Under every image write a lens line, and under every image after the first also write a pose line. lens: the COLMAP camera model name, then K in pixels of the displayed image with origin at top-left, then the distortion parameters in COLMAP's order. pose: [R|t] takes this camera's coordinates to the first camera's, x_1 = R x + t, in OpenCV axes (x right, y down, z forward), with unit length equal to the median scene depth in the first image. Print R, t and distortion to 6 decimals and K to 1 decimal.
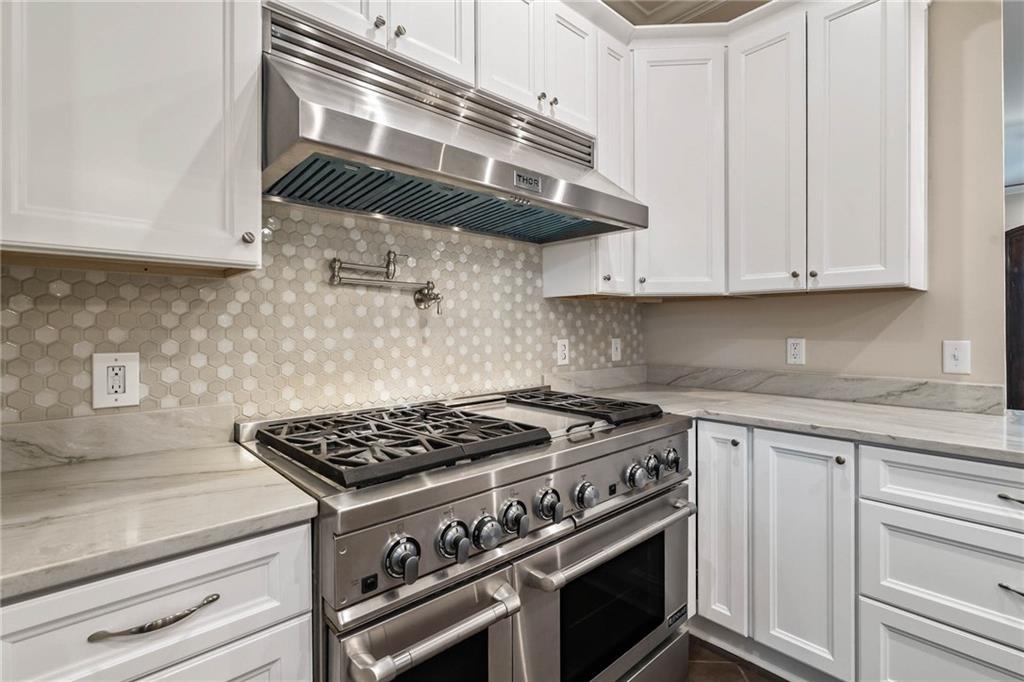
lens RADIAL K [[475.5, 0, 510.7], [0, 475.5, 330.7], [0, 0, 1]] dist [-0.002973, -0.000379]
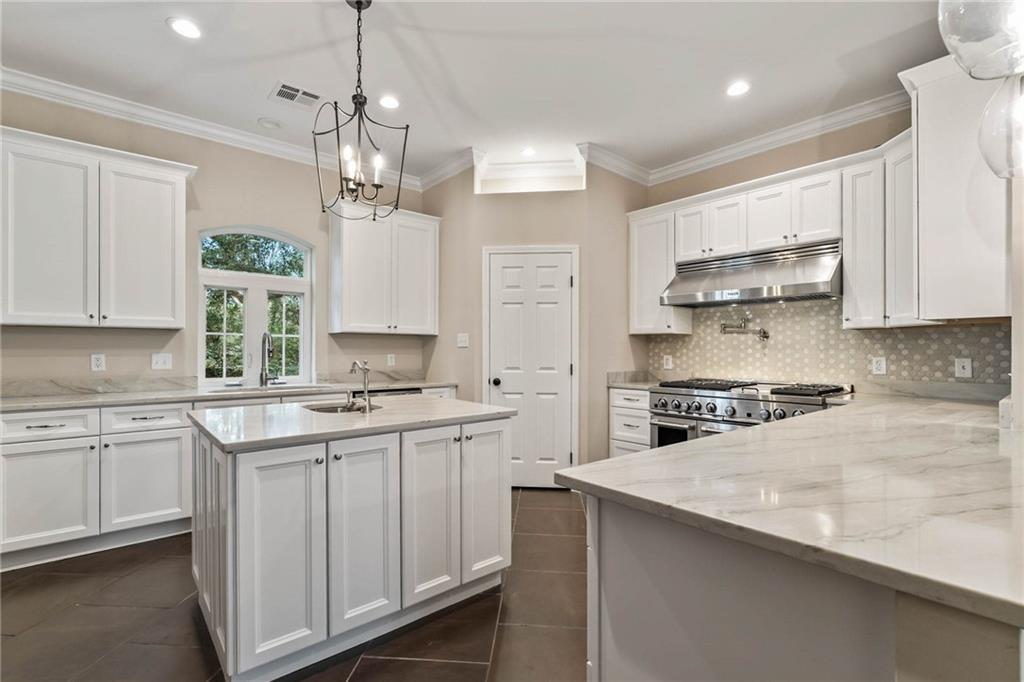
lens RADIAL K [[463.4, 0, 507.3], [0, 463.4, 347.3], [0, 0, 1]] dist [0.000371, 0.000215]
pose [[-0.031682, -0.000144, -0.999498, 2.140999], [-0.005027, 0.999987, 0.000015, -0.008555], [0.999485, 0.005025, -0.031682, -0.145740]]
